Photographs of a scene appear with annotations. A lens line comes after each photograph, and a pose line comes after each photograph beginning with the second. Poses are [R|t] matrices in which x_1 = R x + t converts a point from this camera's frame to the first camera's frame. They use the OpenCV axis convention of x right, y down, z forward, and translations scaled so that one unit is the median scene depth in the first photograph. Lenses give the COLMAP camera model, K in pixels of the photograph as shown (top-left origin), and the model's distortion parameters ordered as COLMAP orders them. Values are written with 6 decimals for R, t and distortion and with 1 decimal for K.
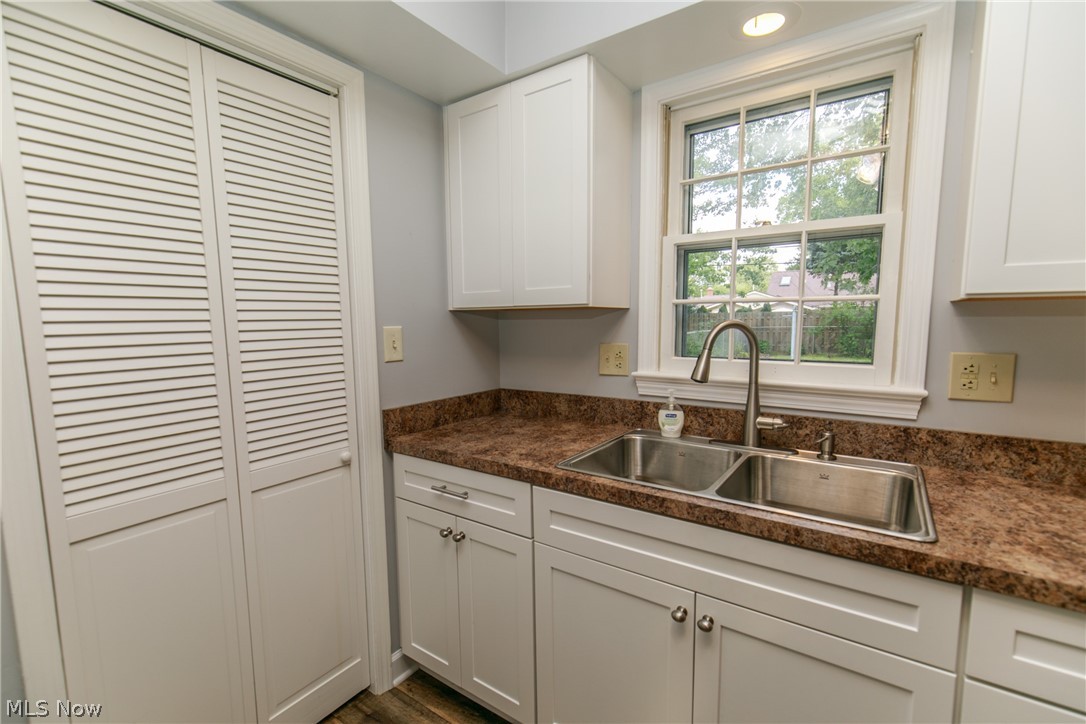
lens RADIAL K [[485.4, 0, 543.0], [0, 485.4, 370.4], [0, 0, 1]] dist [0.009924, -0.000179]
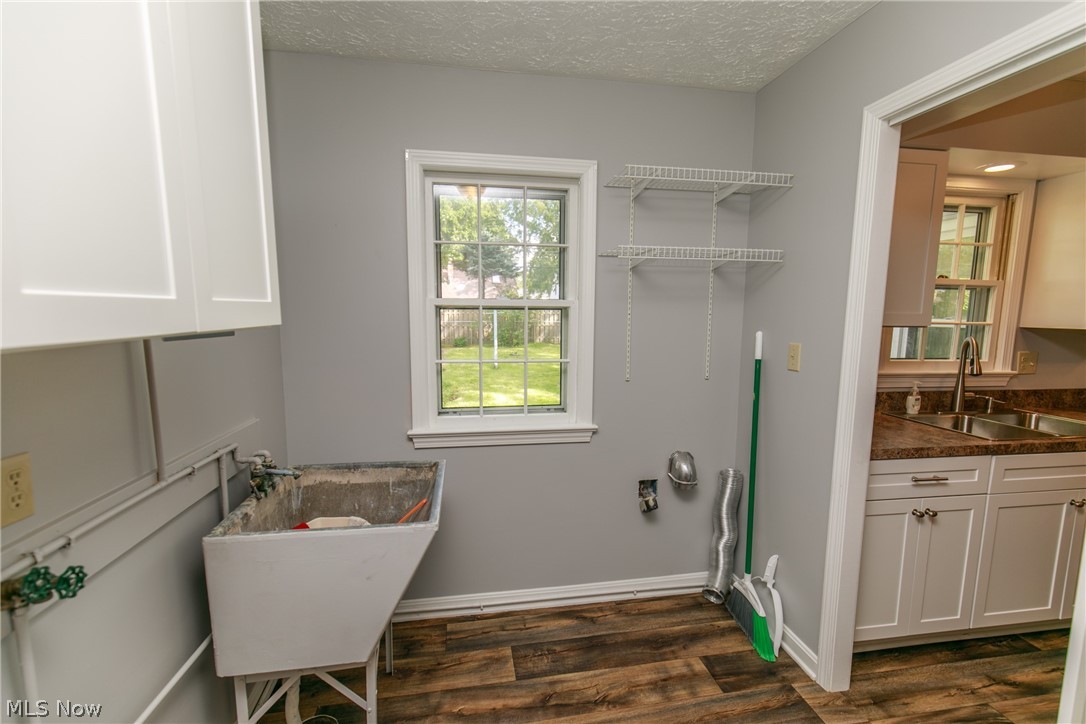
lens RADIAL K [[484.2, 0, 544.5], [0, 484.2, 369.8], [0, 0, 1]] dist [0.004686, 0.000054]
pose [[0.712531, -0.068141, 0.698324, -1.637270], [0.056180, 0.997618, 0.040022, -0.125580], [-0.699388, 0.010715, 0.714662, 0.750166]]
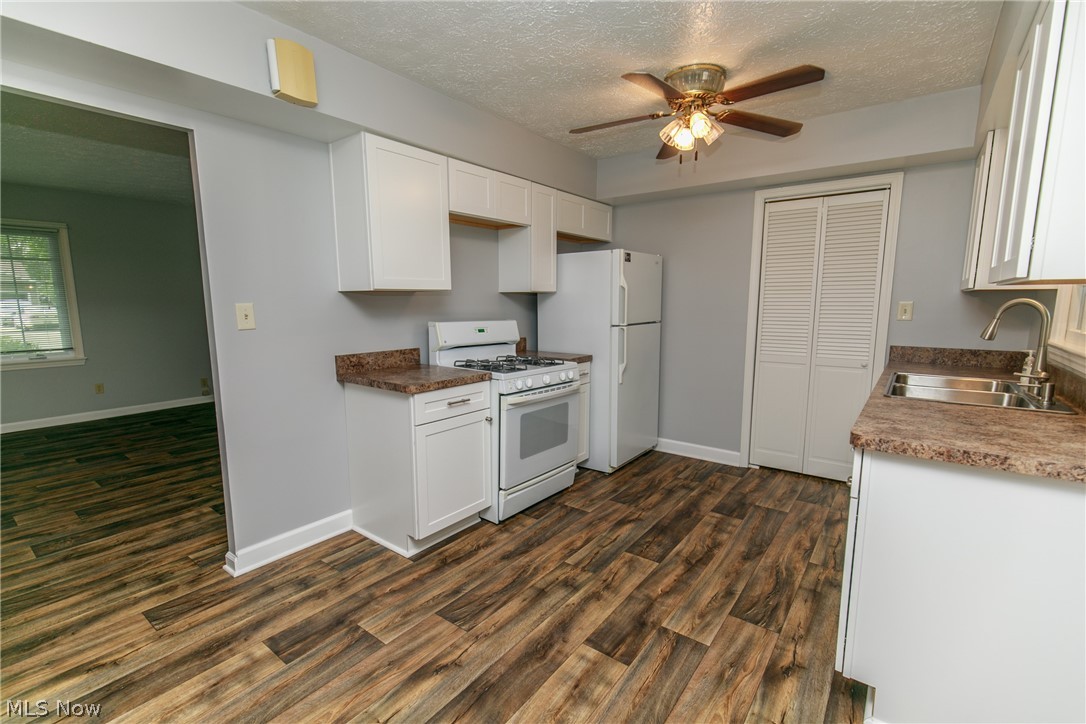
lens RADIAL K [[485.4, 0, 543.0], [0, 485.4, 370.4], [0, 0, 1]] dist [0.009924, -0.000179]
pose [[-0.040319, 0.153399, -0.987341, 1.700034], [-0.109389, 0.981528, 0.156963, 0.028012], [0.993181, 0.114333, -0.022794, -0.305883]]
